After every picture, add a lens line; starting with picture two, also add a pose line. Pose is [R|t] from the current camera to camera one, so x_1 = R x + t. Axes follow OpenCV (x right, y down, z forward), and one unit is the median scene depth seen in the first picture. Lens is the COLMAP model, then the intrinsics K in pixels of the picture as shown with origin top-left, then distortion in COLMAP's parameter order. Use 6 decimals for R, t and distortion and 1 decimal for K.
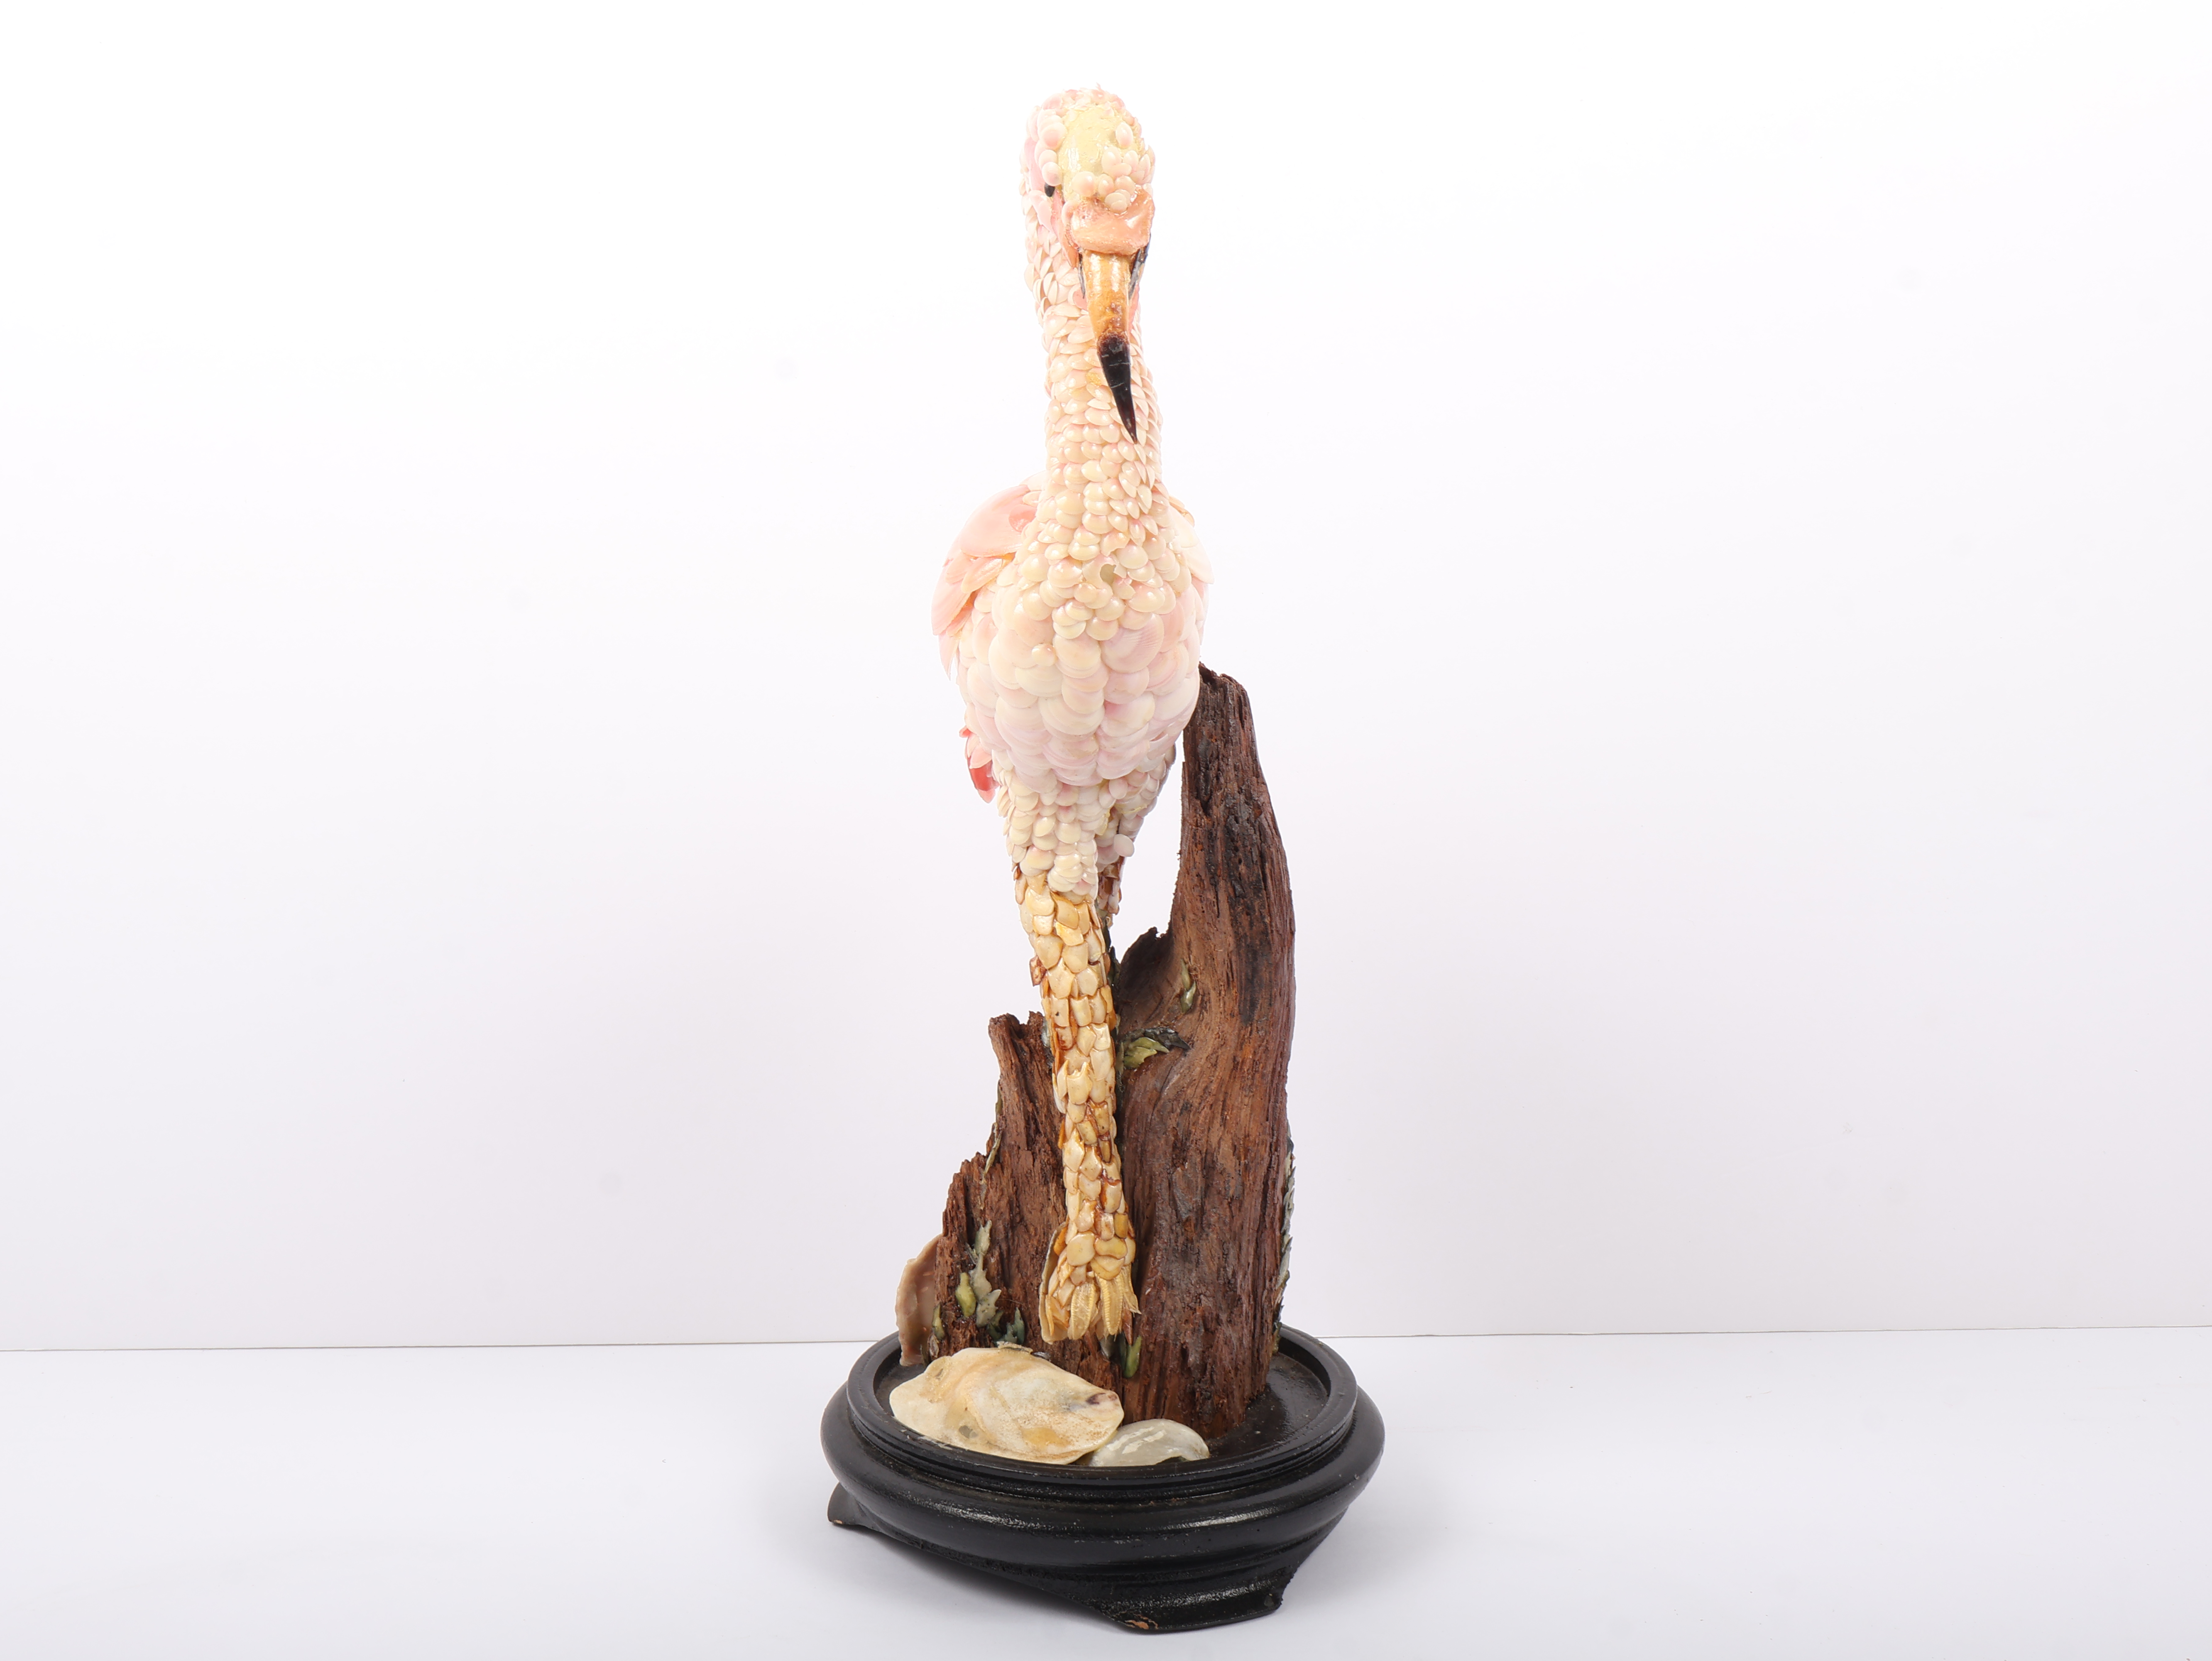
lens RADIAL K [[2200.7, 0, 1103.4], [0, 2200.7, 826.1], [0, 0, 1]] dist [-0.023484, 0.000000]
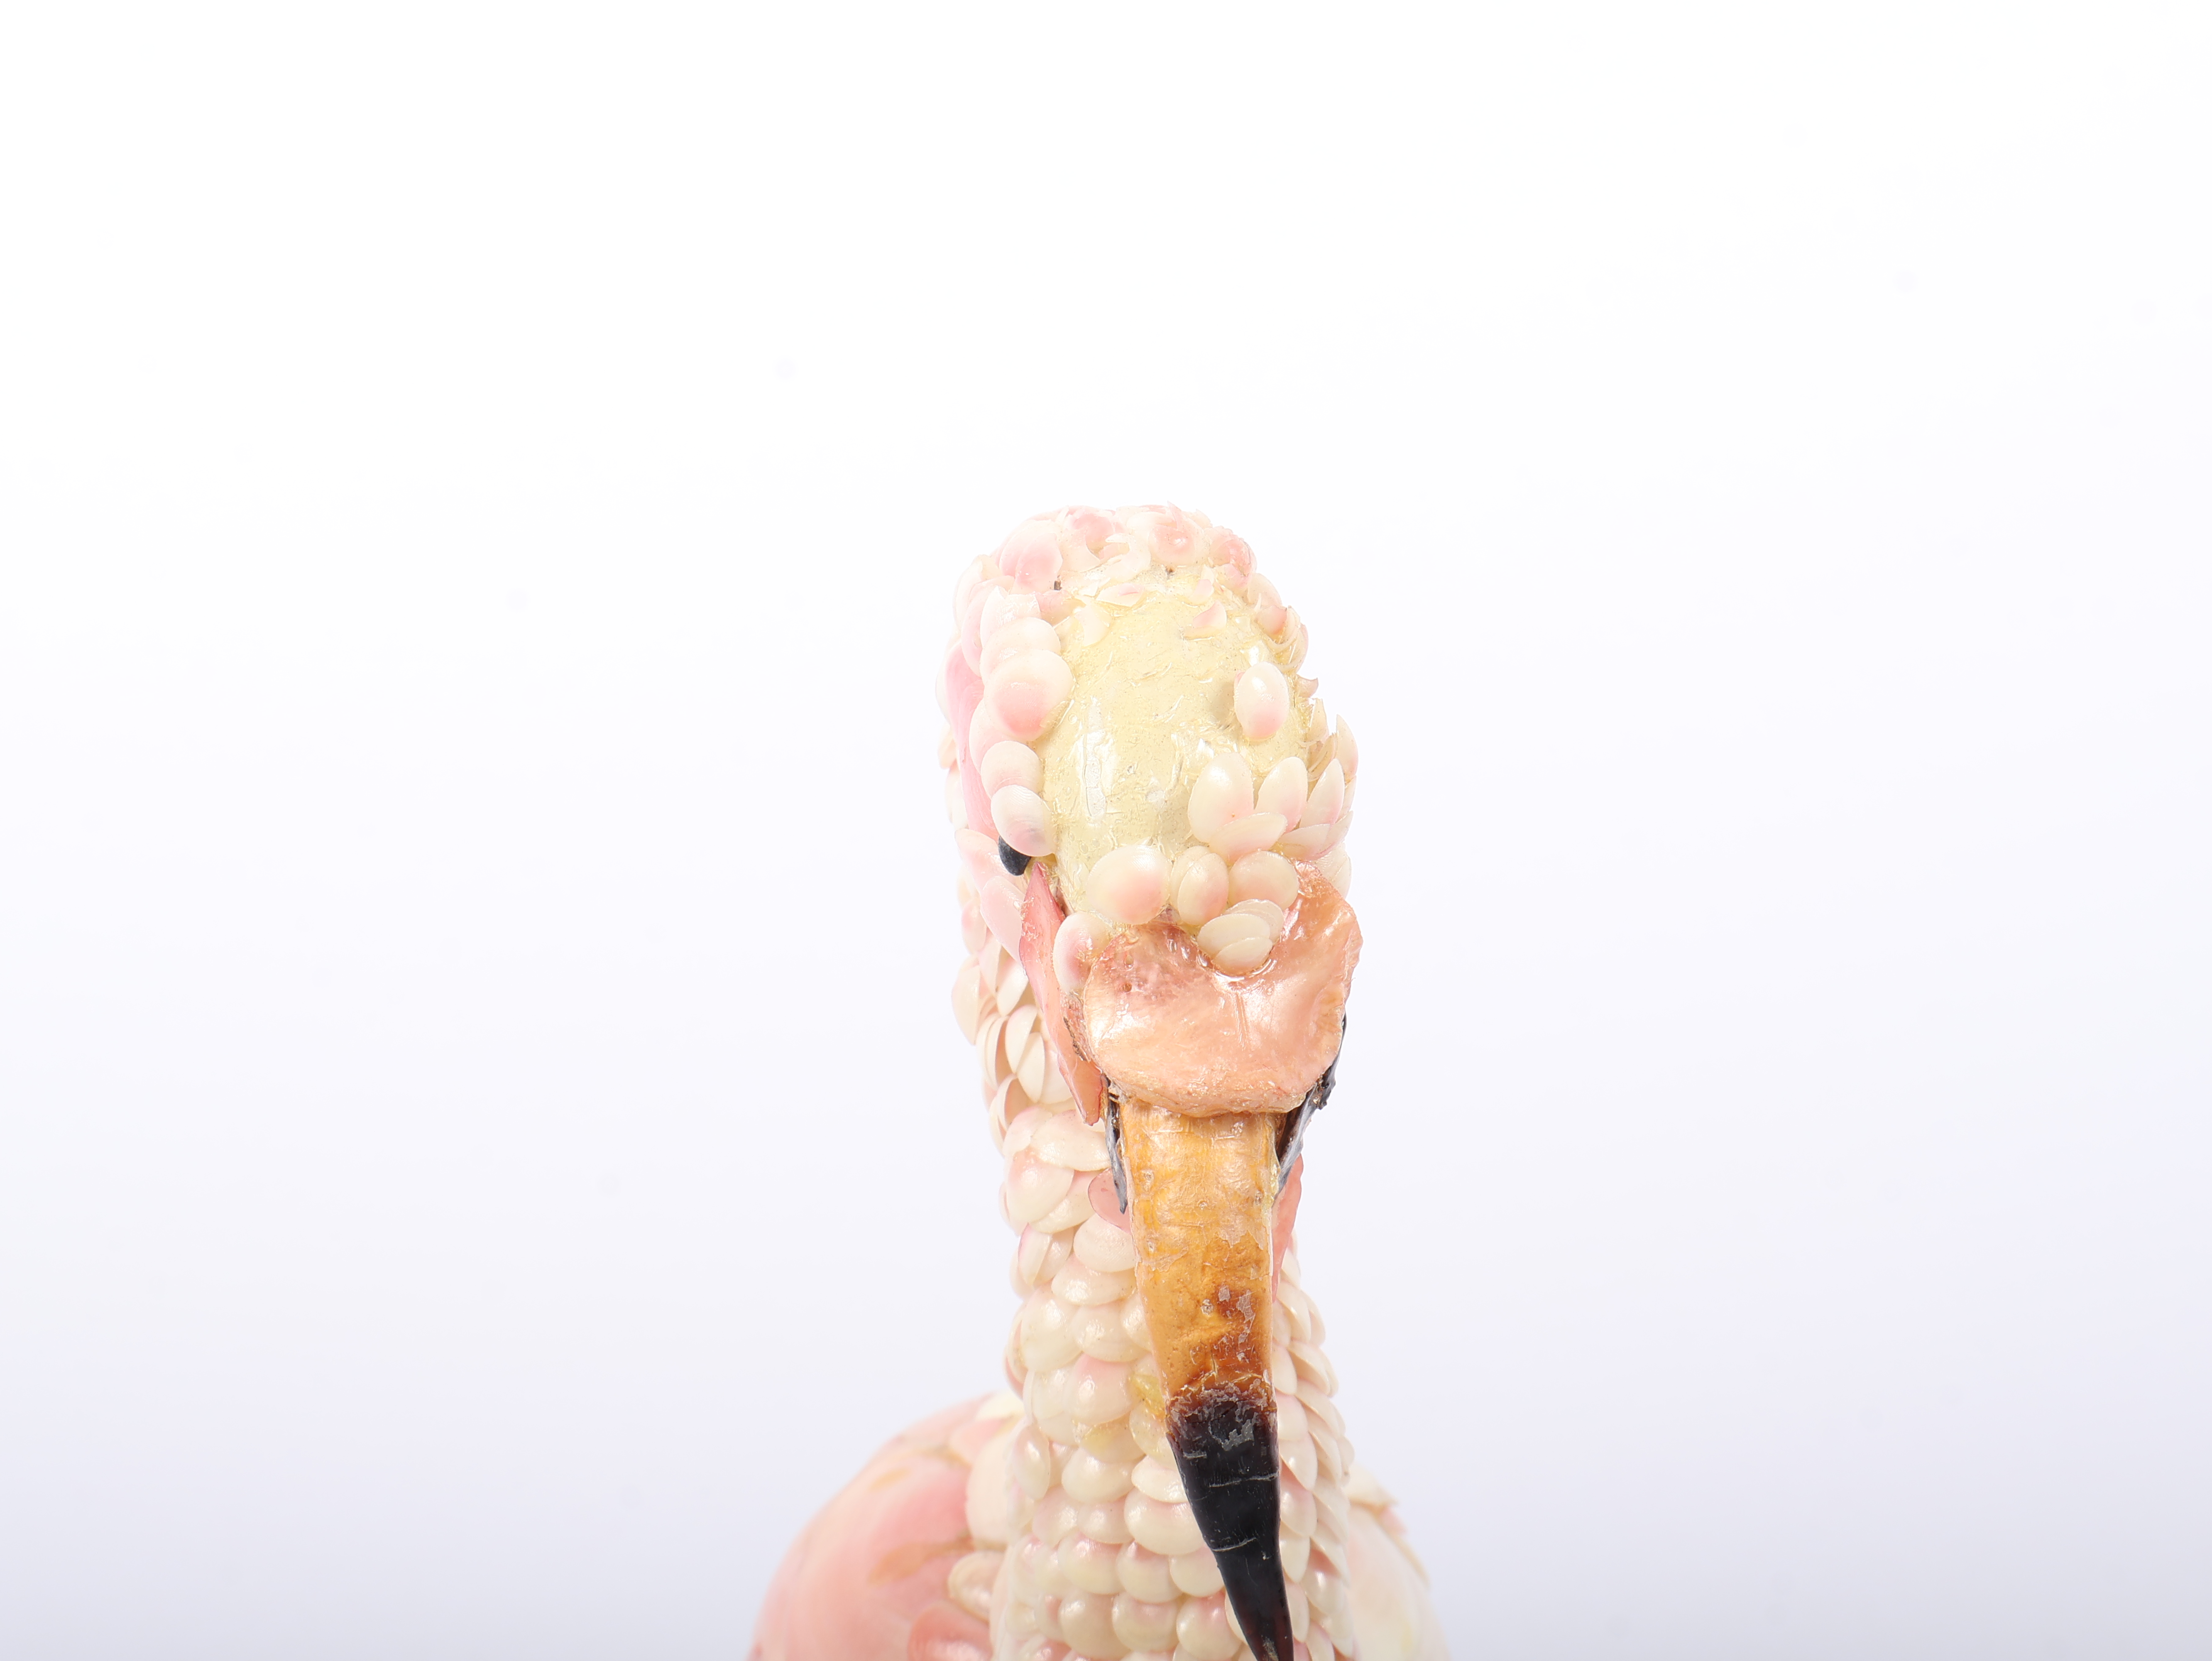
lens RADIAL K [[2200.7, 0, 1108.5], [0, 2200.7, 834.9], [0, 0, 1]] dist [-0.023484, 0.000000]
pose [[0.999947, 0.006578, -0.007950, -0.009142], [-0.006605, 0.999972, -0.003469, -0.294249], [0.007927, 0.003521, 0.999962, 0.692946]]
